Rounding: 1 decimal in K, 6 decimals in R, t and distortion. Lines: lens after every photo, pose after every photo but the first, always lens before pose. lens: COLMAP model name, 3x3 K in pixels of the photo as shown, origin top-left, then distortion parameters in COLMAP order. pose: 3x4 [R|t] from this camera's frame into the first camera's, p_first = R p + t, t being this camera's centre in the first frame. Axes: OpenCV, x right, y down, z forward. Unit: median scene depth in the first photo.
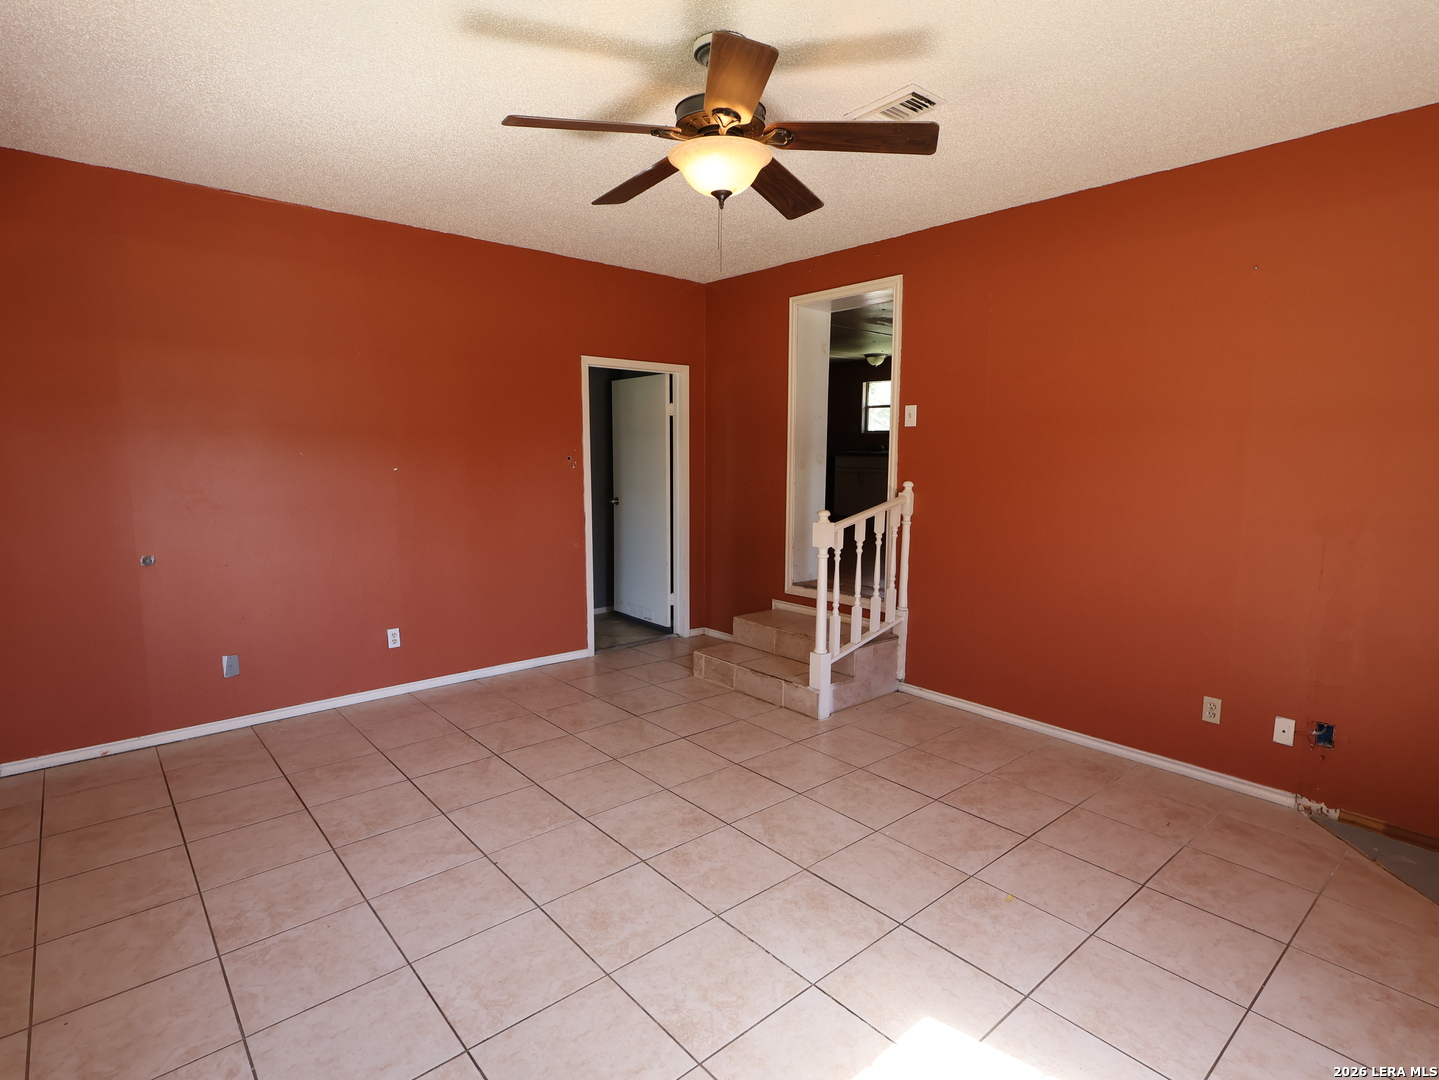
lens RADIAL K [[749.3, 0, 718.9], [0, 749.3, 540.0], [0, 0, 1]] dist [-0.005049, 0.003433]
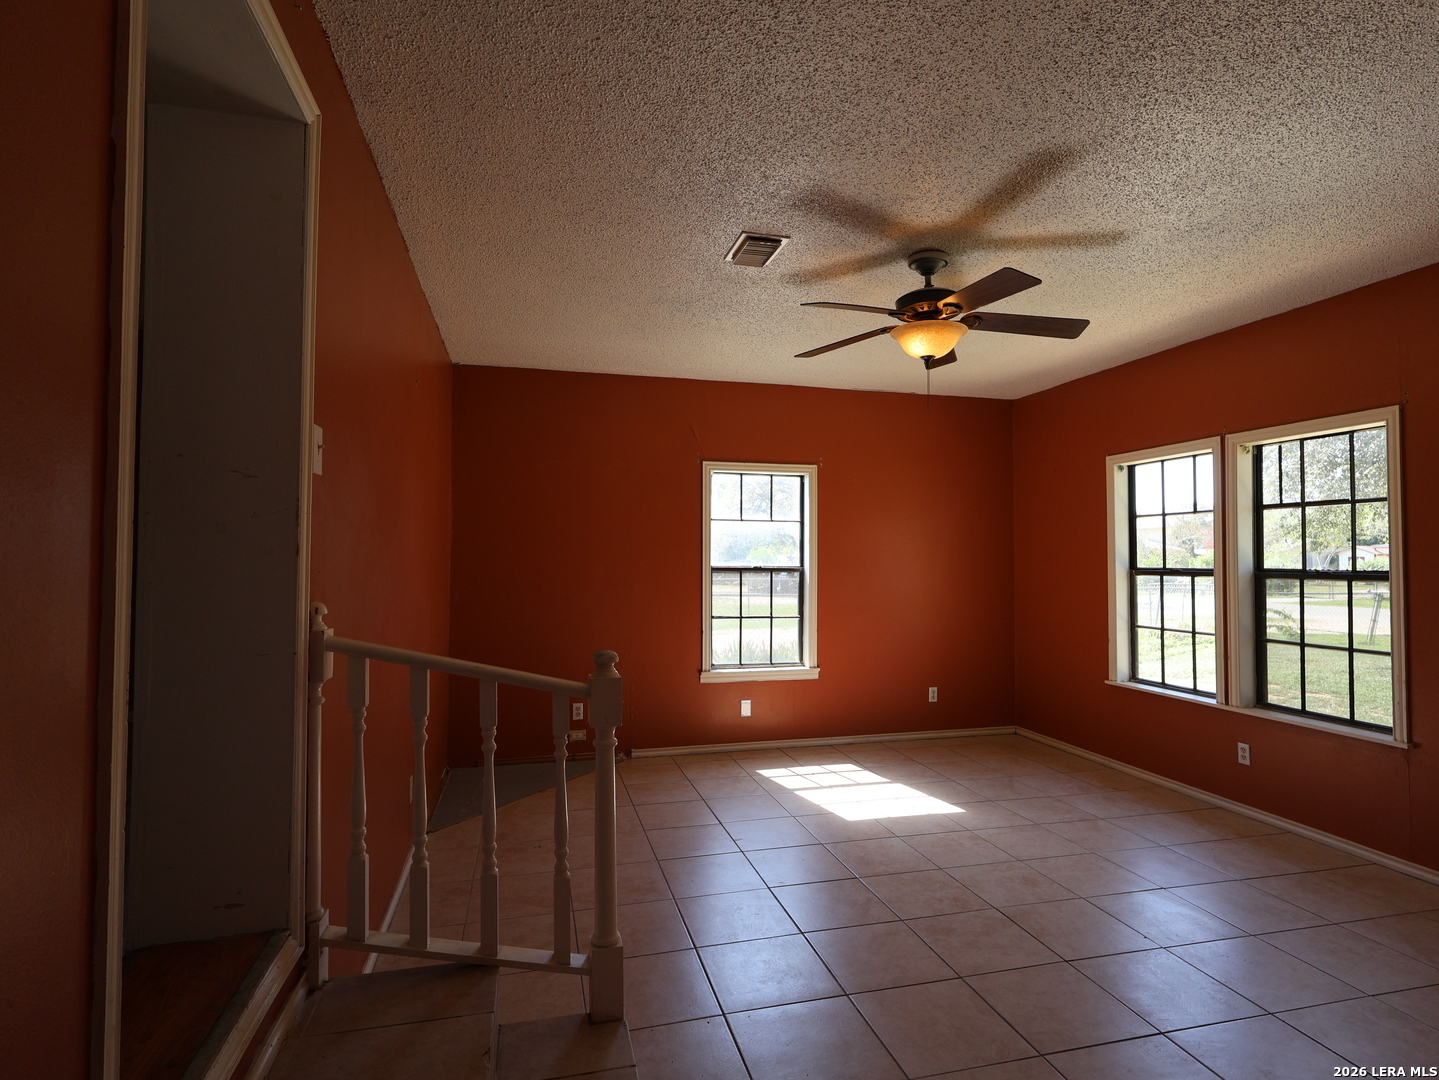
lens RADIAL K [[749.3, 0, 716.8], [0, 749.3, 540.9], [0, 0, 1]] dist [-0.005049, 0.003433]
pose [[-0.892584, 0.002661, 0.450874, -0.236332], [0.050484, 0.994284, 0.094074, -0.244559], [-0.448047, 0.106730, -0.887616, 2.127261]]
